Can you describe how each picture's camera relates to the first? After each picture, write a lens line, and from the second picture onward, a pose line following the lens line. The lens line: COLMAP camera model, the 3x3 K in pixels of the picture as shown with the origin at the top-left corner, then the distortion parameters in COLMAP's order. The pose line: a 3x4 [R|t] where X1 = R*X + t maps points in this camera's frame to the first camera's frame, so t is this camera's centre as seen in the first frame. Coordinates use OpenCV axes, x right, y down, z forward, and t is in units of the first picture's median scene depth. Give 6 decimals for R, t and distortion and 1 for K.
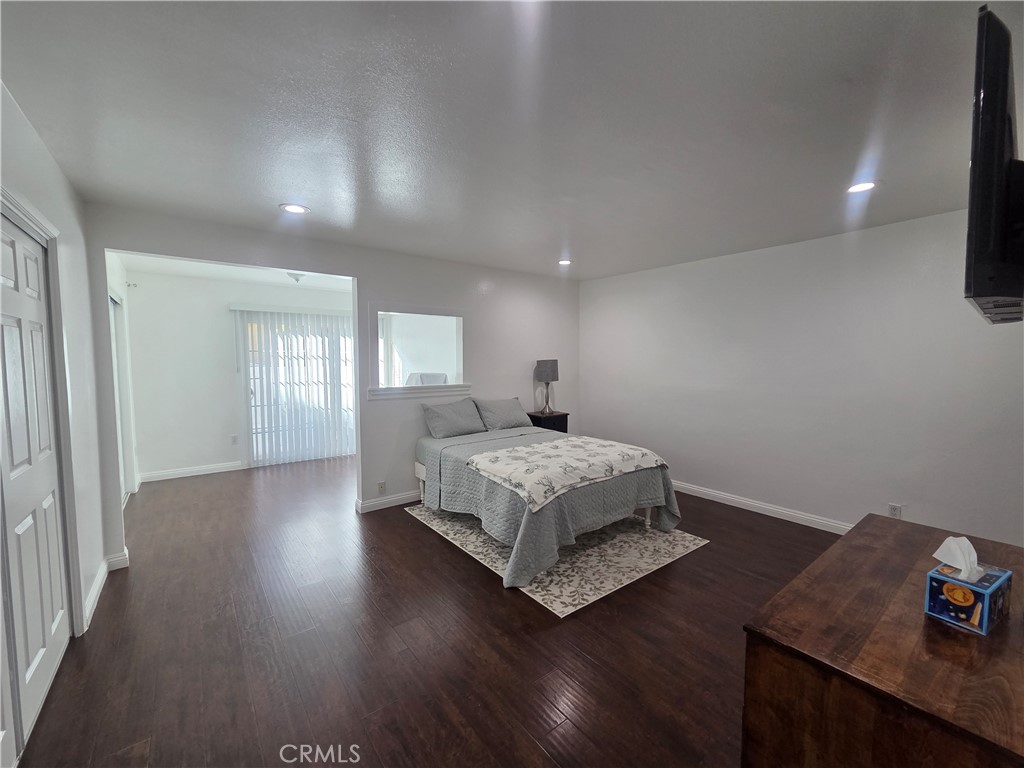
lens RADIAL K [[416.0, 0, 512.0], [0, 416.0, 384.0], [0, 0, 1]] dist [0.000629, 0.000031]
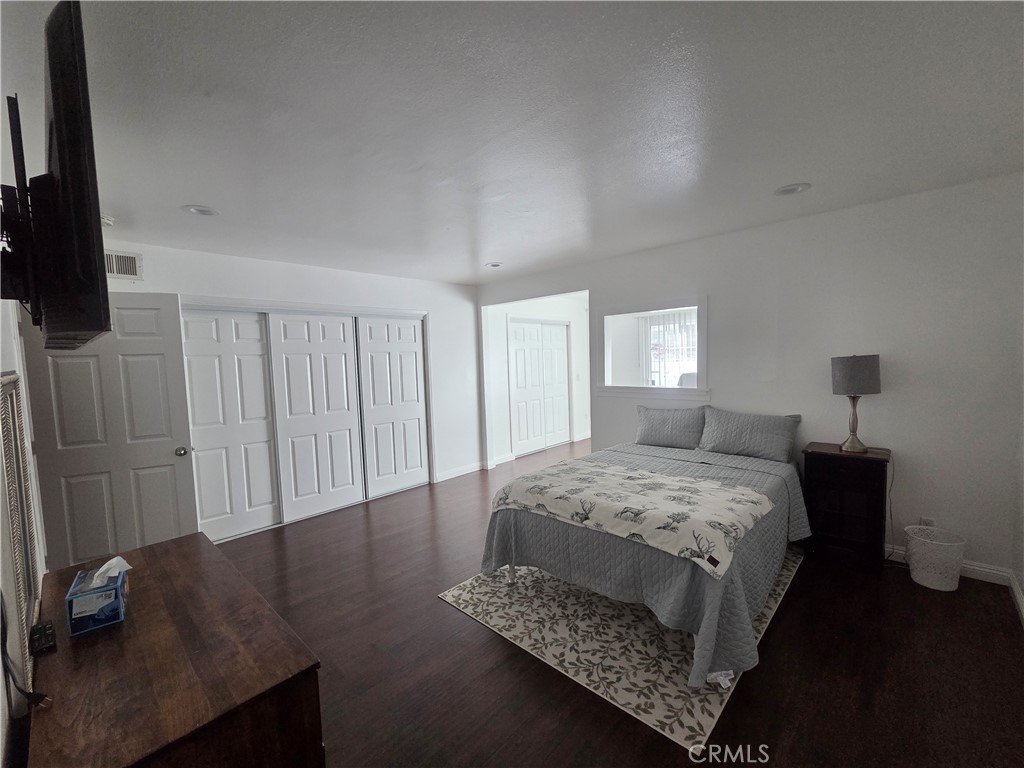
lens RADIAL K [[416.0, 0, 512.0], [0, 416.0, 384.0], [0, 0, 1]] dist [0.000629, 0.000031]
pose [[0.163388, 0.055714, -0.984987, 0.895363], [-0.023908, 0.998335, 0.052503, -0.060586], [0.986272, 0.014971, 0.164448, 0.721574]]
